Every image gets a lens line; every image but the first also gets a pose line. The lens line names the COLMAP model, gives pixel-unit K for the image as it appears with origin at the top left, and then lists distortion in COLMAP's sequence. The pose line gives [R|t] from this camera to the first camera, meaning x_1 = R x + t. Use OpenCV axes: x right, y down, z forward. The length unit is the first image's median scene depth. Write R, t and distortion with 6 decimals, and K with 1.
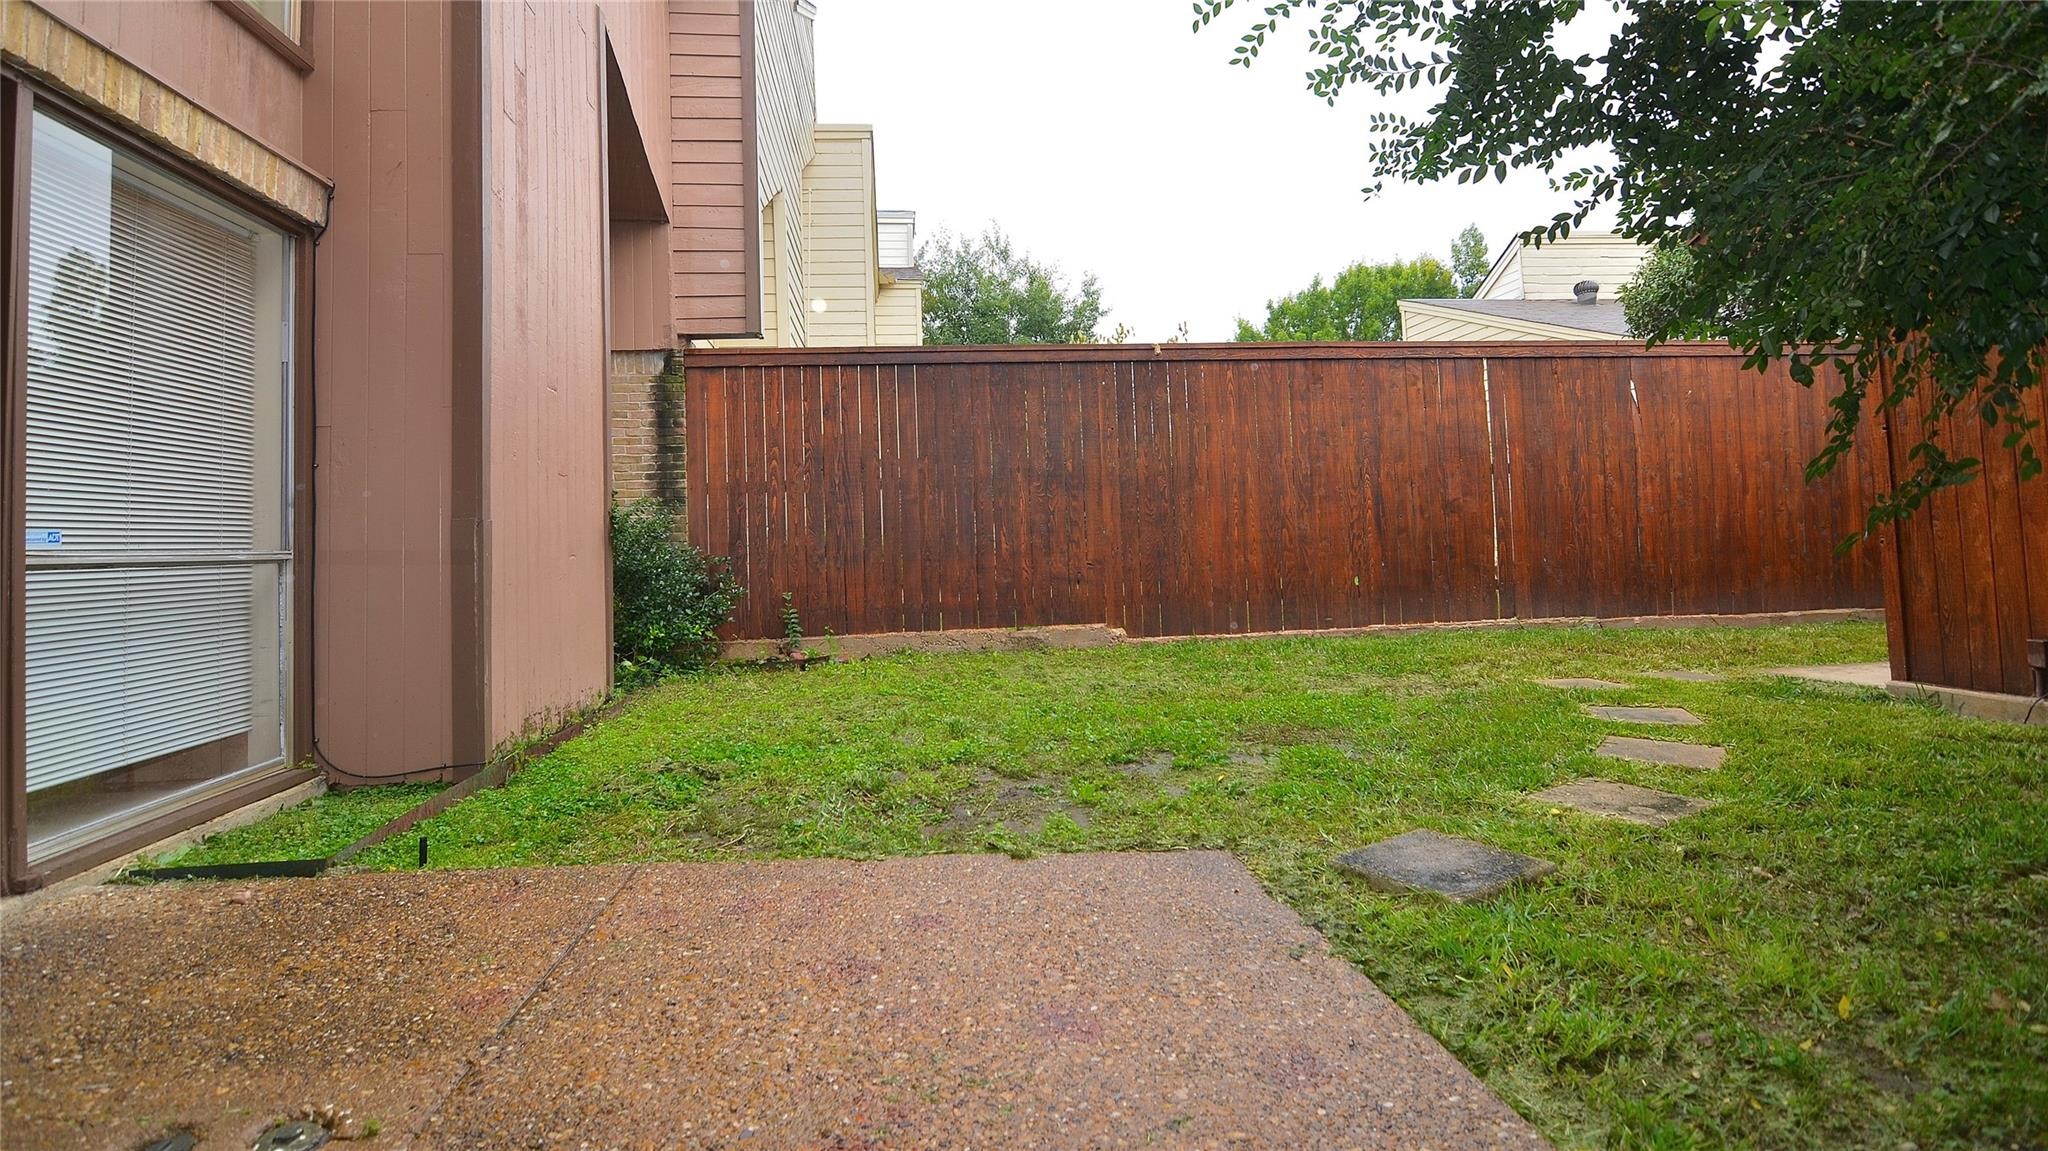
lens RADIAL K [[987.4, 0, 1020.3], [0, 987.4, 489.7], [0, 0, 1]] dist [0.001190, -0.012439]
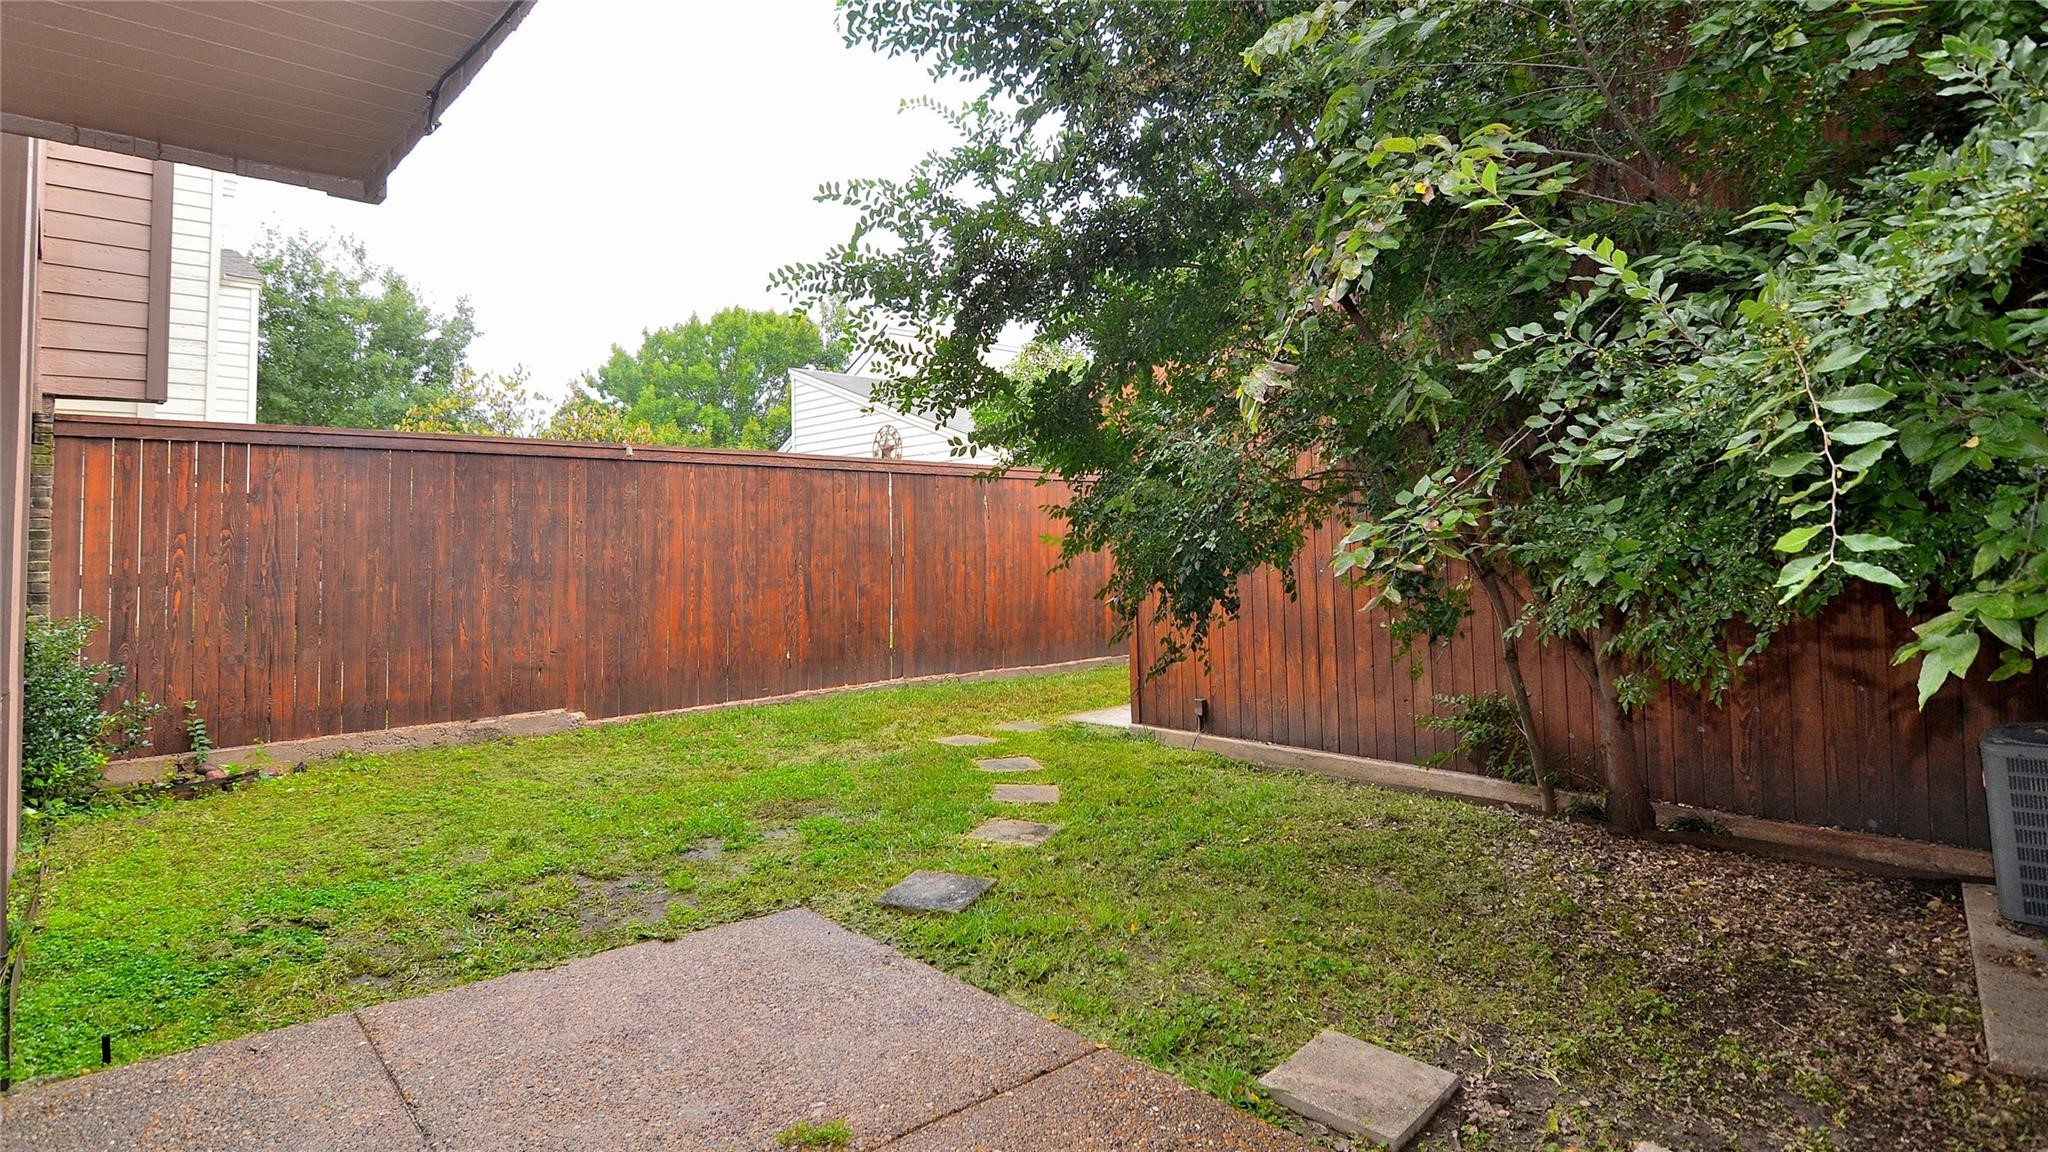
lens RADIAL K [[987.4, 0, 1020.3], [0, 987.4, 490.2], [0, 0, 1]] dist [0.001190, -0.012439]
pose [[0.808167, 0.057725, 0.586118, -0.154594], [-0.042093, 0.998301, -0.040279, -0.075783], [-0.587447, 0.007880, 0.809224, -0.139742]]
